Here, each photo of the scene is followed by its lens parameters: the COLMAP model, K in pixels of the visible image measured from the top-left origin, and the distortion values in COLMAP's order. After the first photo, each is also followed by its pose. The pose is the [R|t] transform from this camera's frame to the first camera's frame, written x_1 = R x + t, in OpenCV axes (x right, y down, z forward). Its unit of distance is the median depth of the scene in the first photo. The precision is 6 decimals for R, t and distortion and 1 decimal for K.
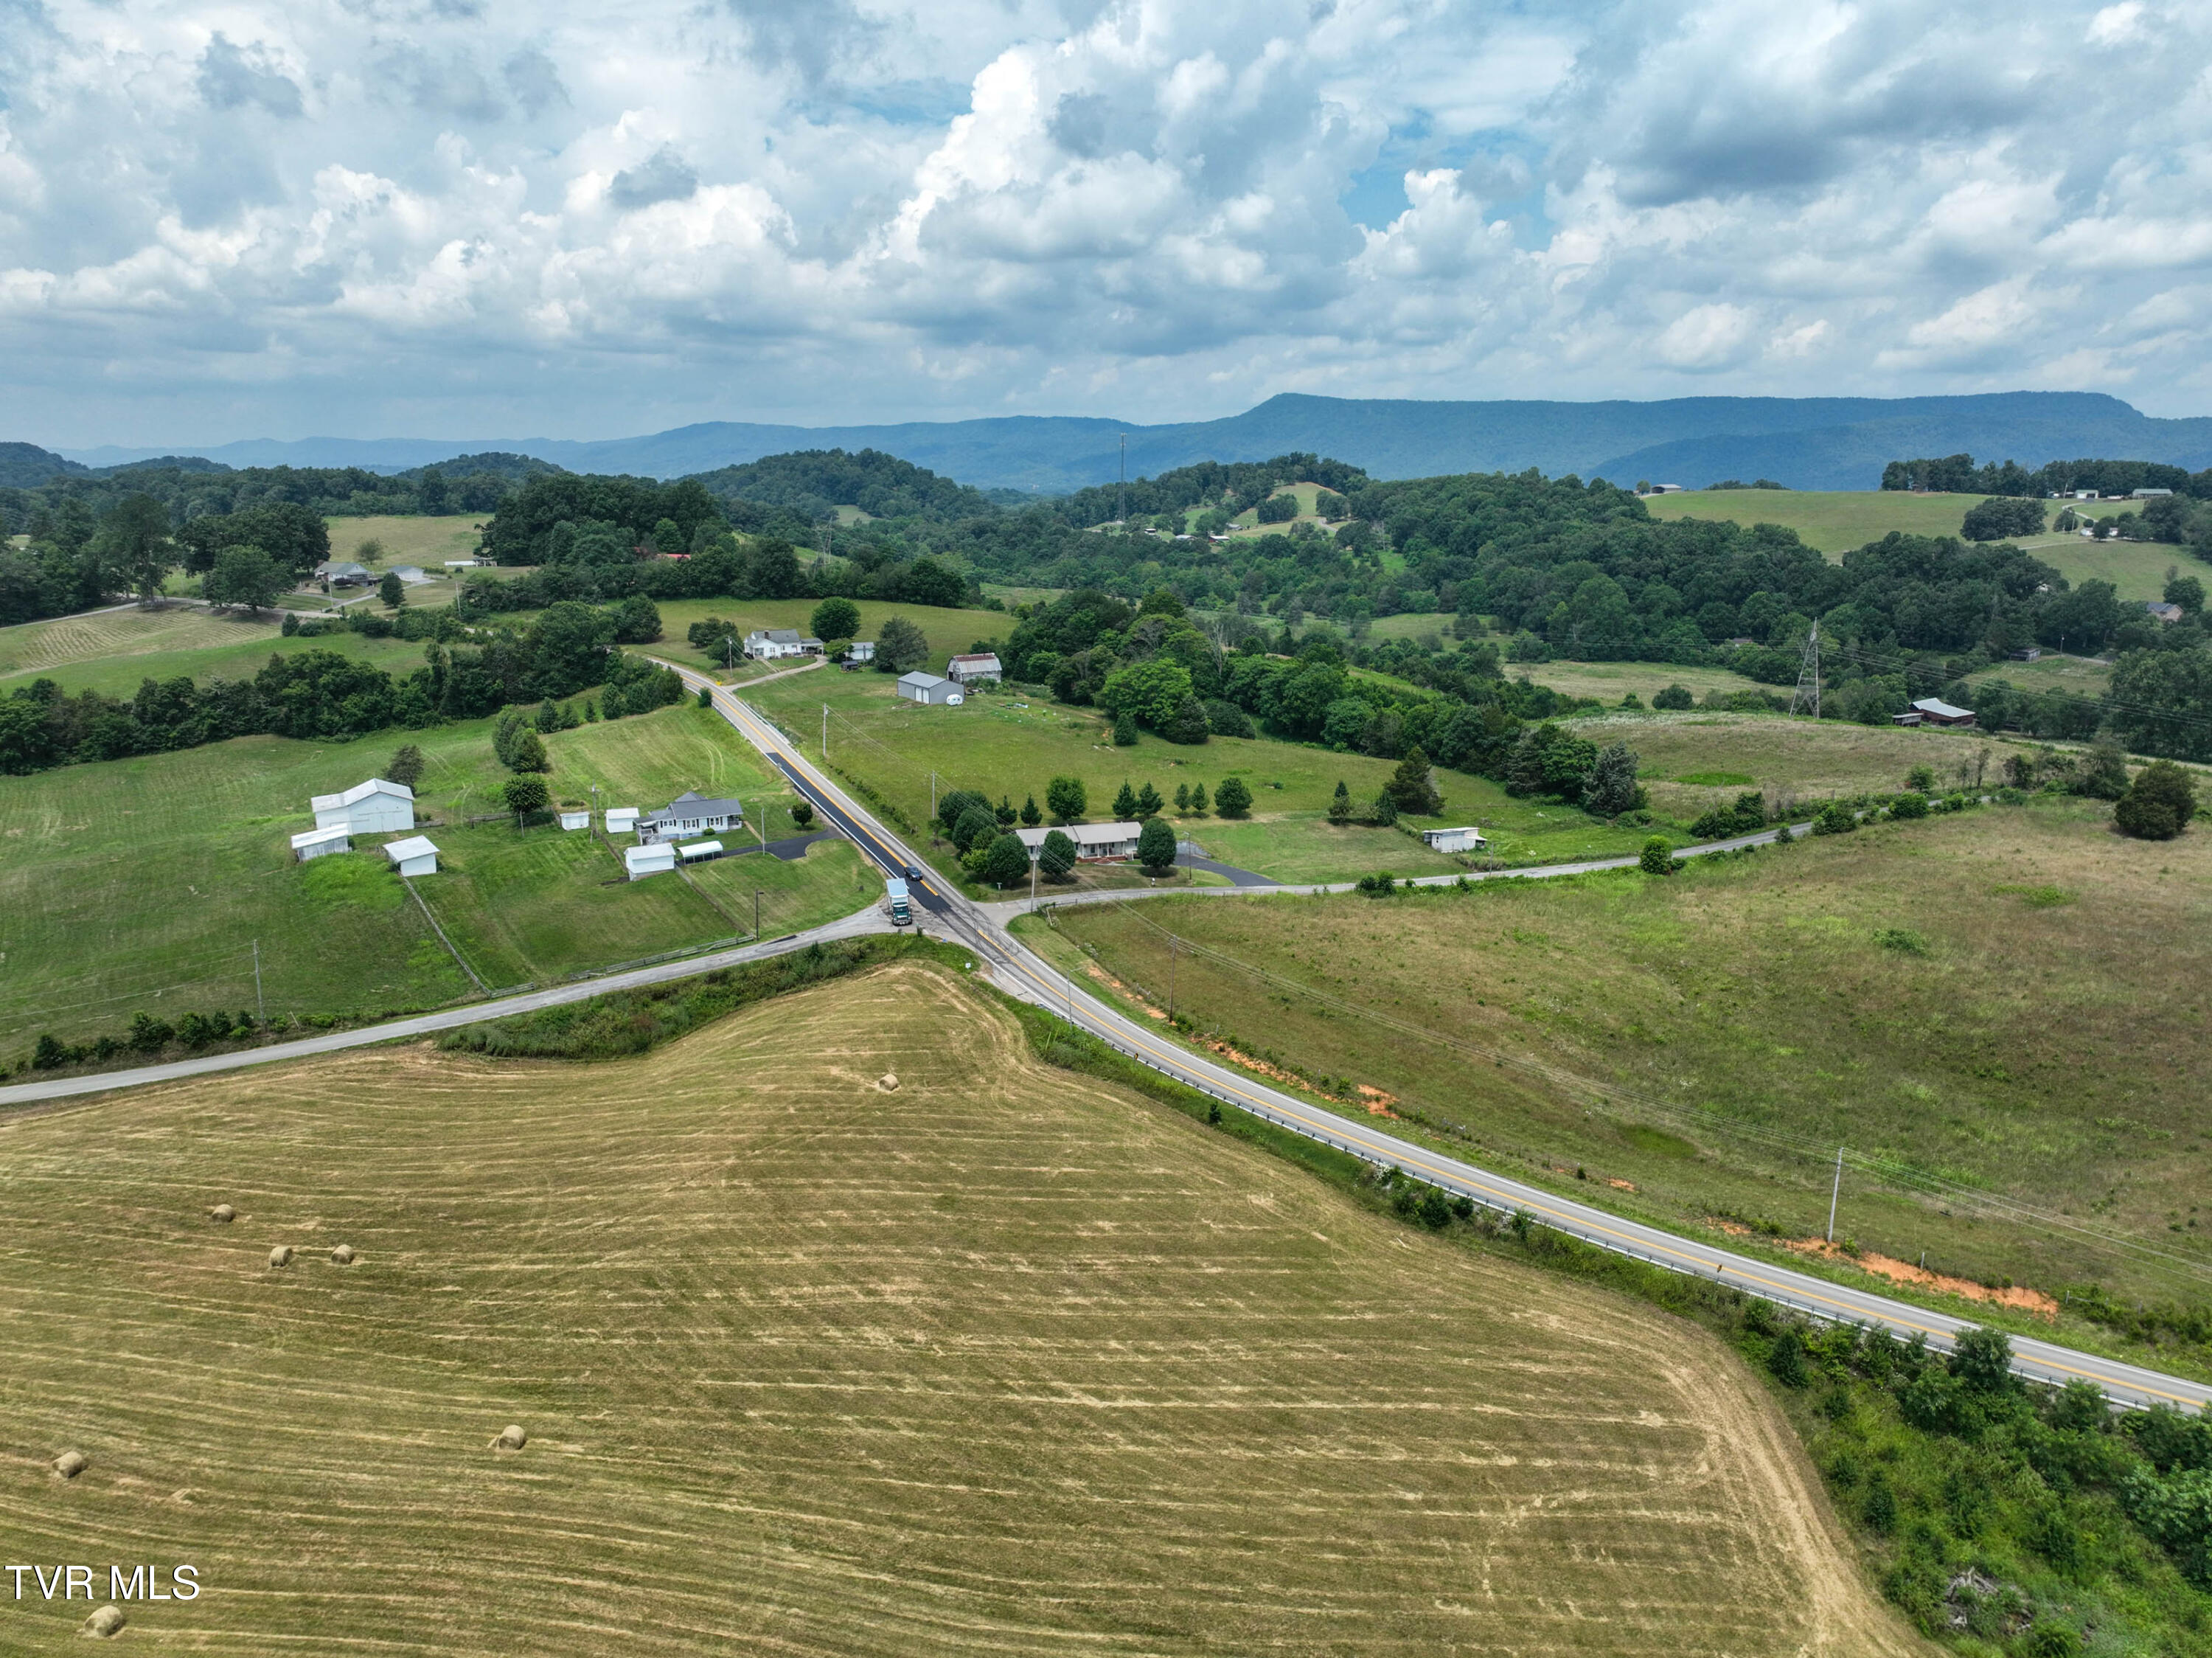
lens RADIAL K [[1551.0, 0, 1114.6], [0, 1551.0, 828.3], [0, 0, 1]] dist [0.003970, 0.008724]
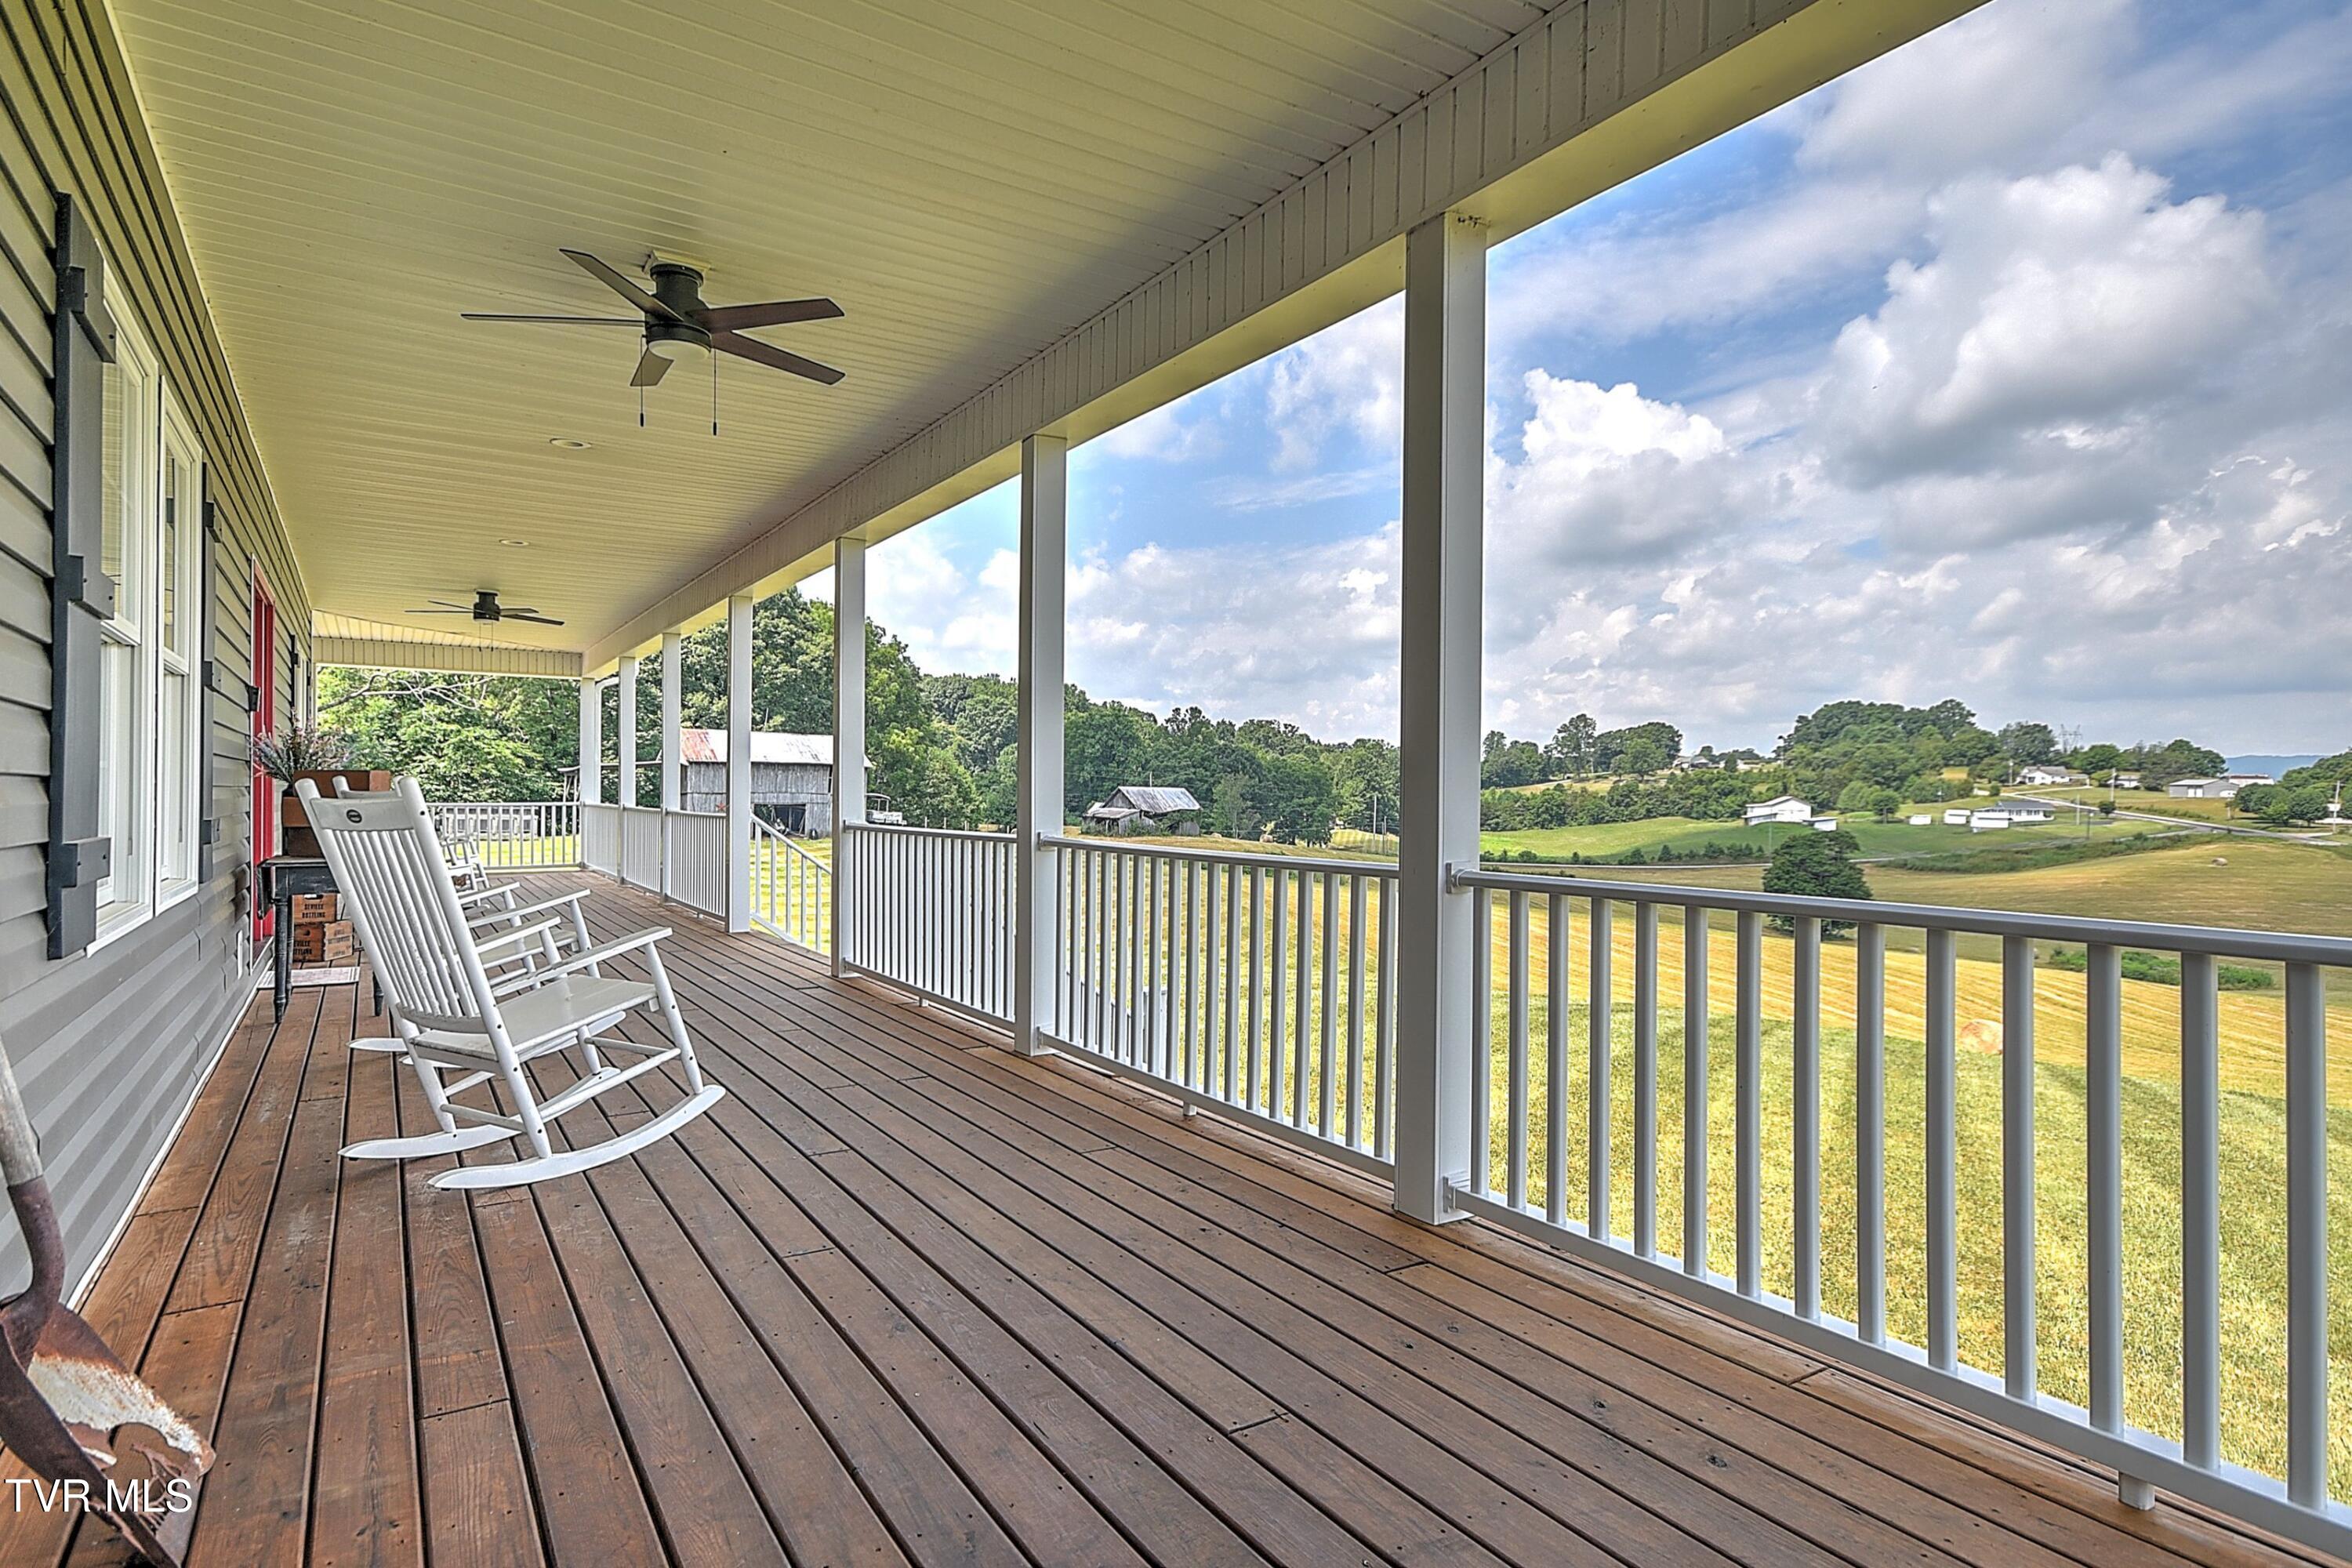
lens RADIAL K [[1246.6, 0, 1176.0], [0, 1246.6, 784.0], [0, 0, 1]] dist [0.031988, 0.000292]
pose [[0.725554, -0.005802, -0.688141, -0.009916], [-0.163671, 0.969816, -0.180746, 0.234193], [0.668419, 0.243770, 0.702704, -0.310955]]
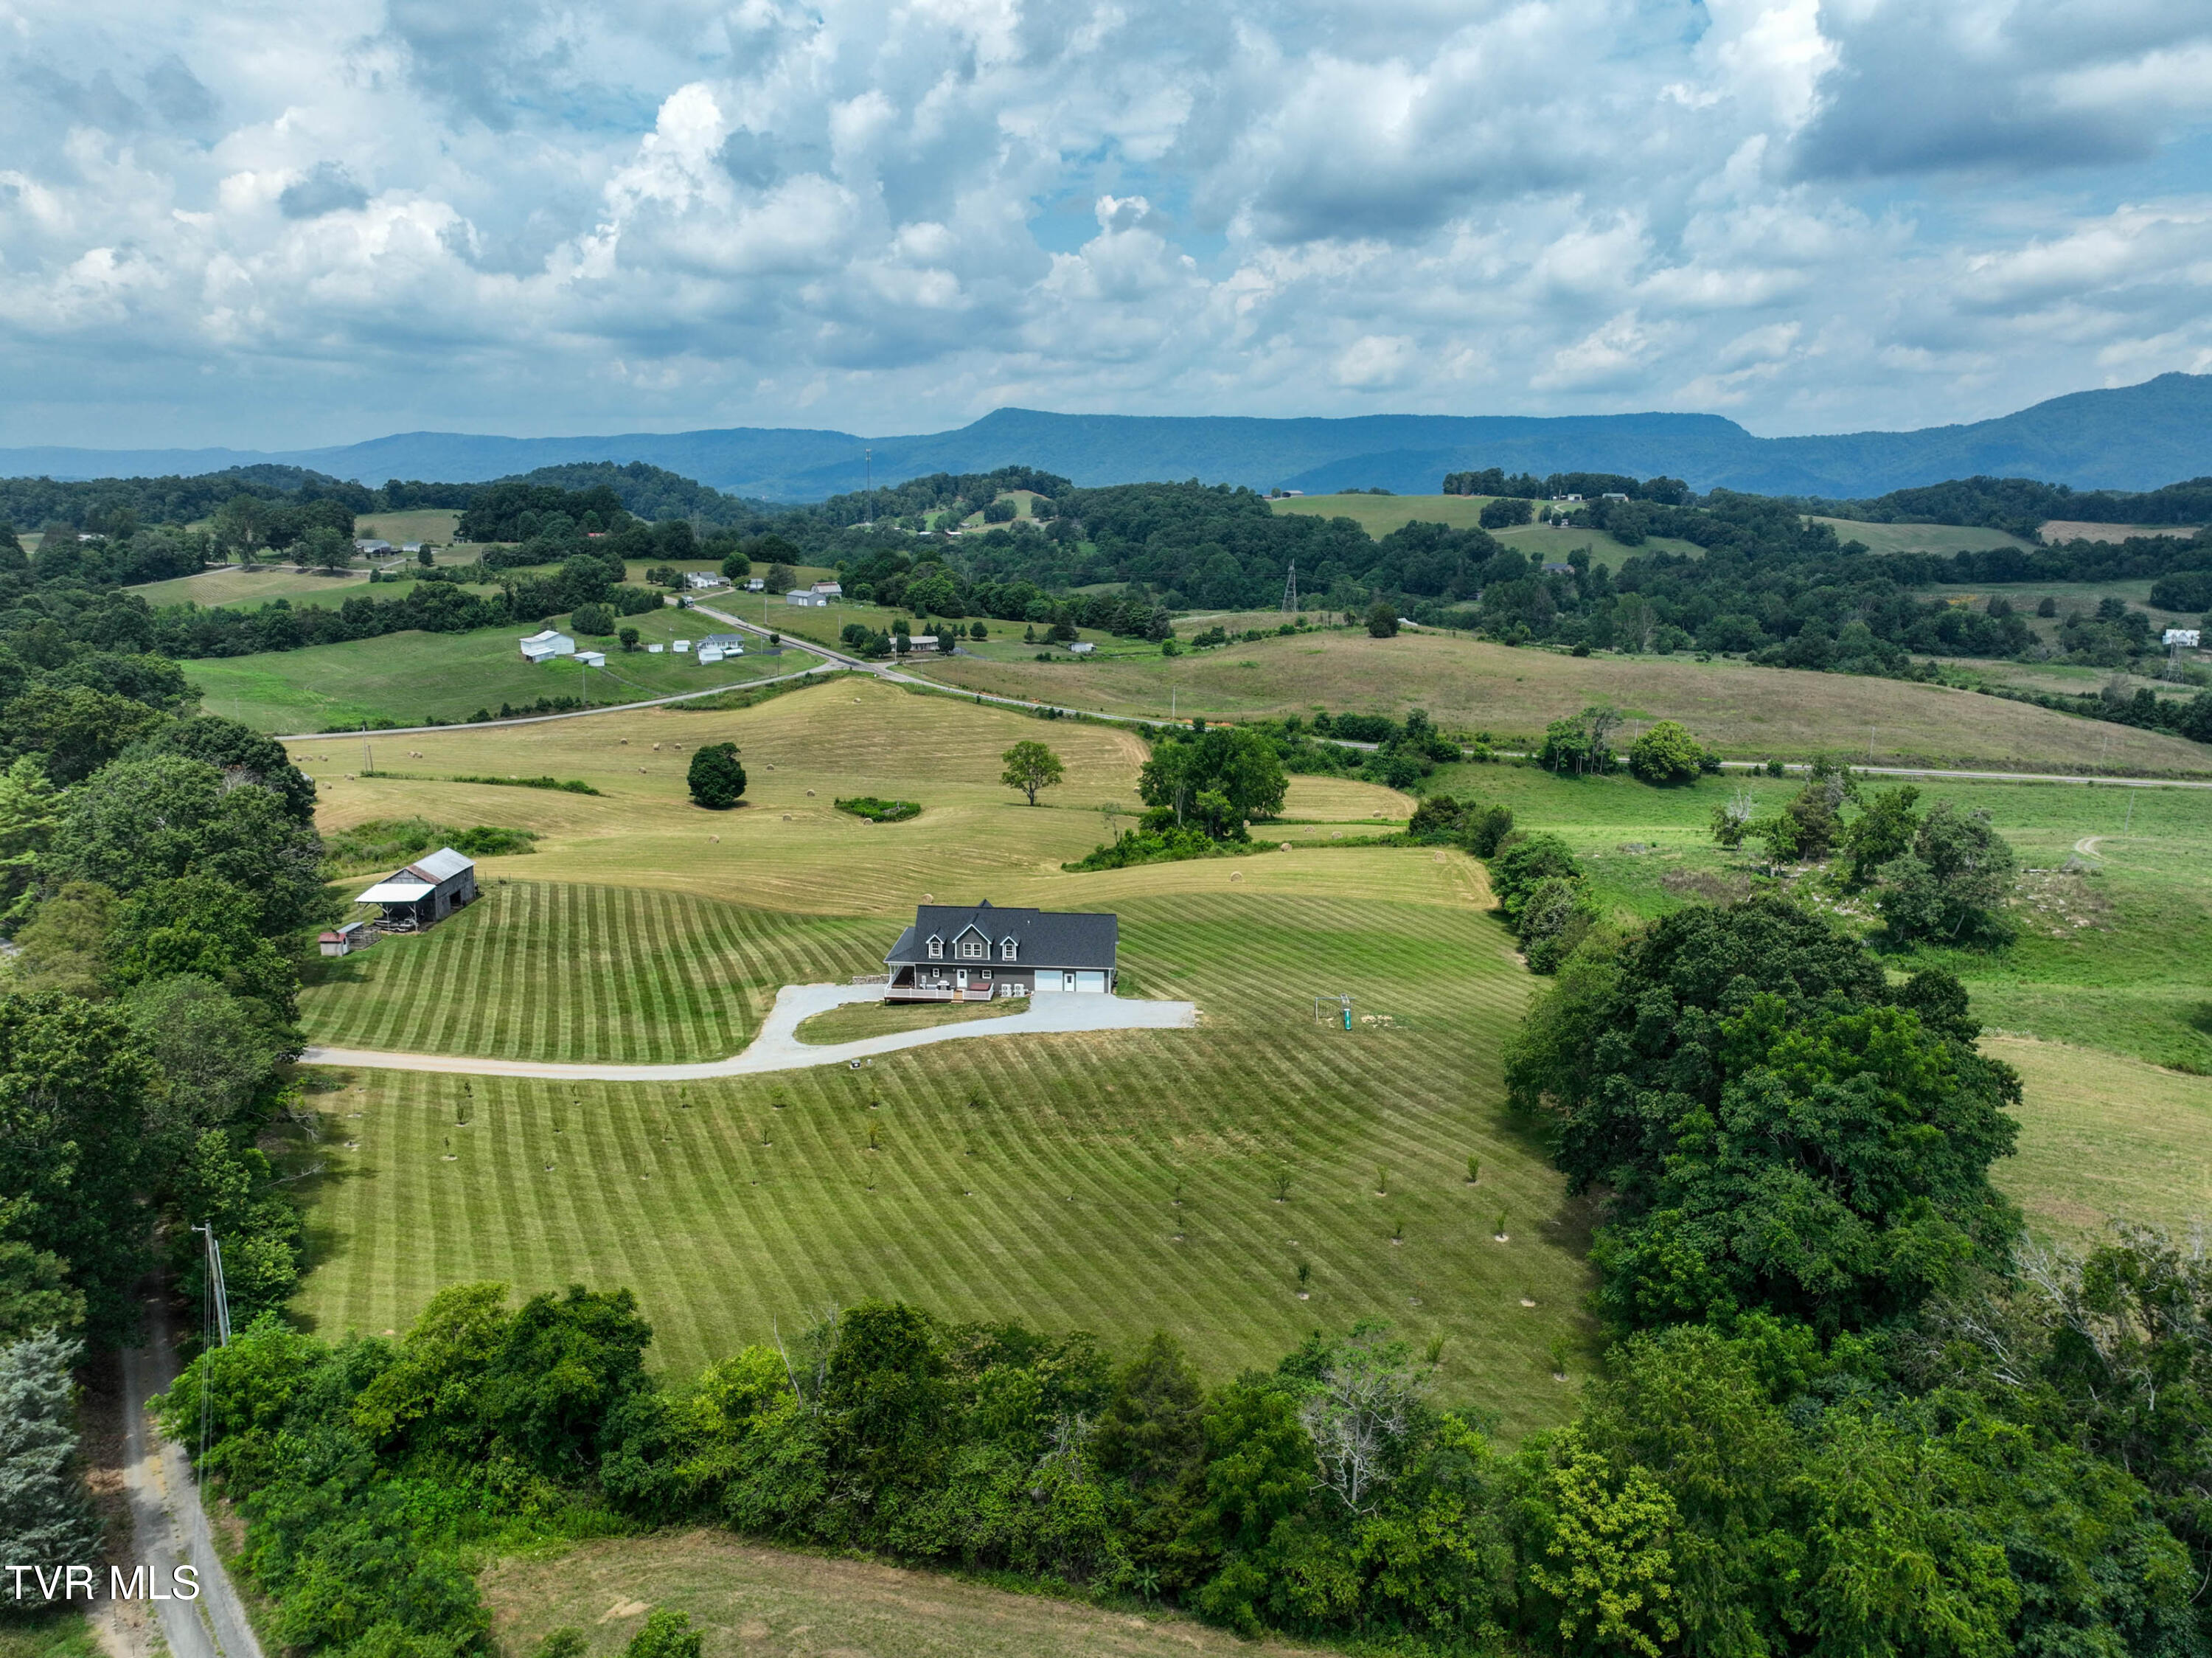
lens RADIAL K [[1551.0, 0, 1114.6], [0, 1551.0, 828.3], [0, 0, 1]] dist [0.003970, 0.008724]
pose [[0.985053, -0.038143, 0.167975, -0.078203], [0.039352, 0.999218, -0.003870, 0.194711], [-0.167696, 0.010423, 0.985784, -0.819562]]
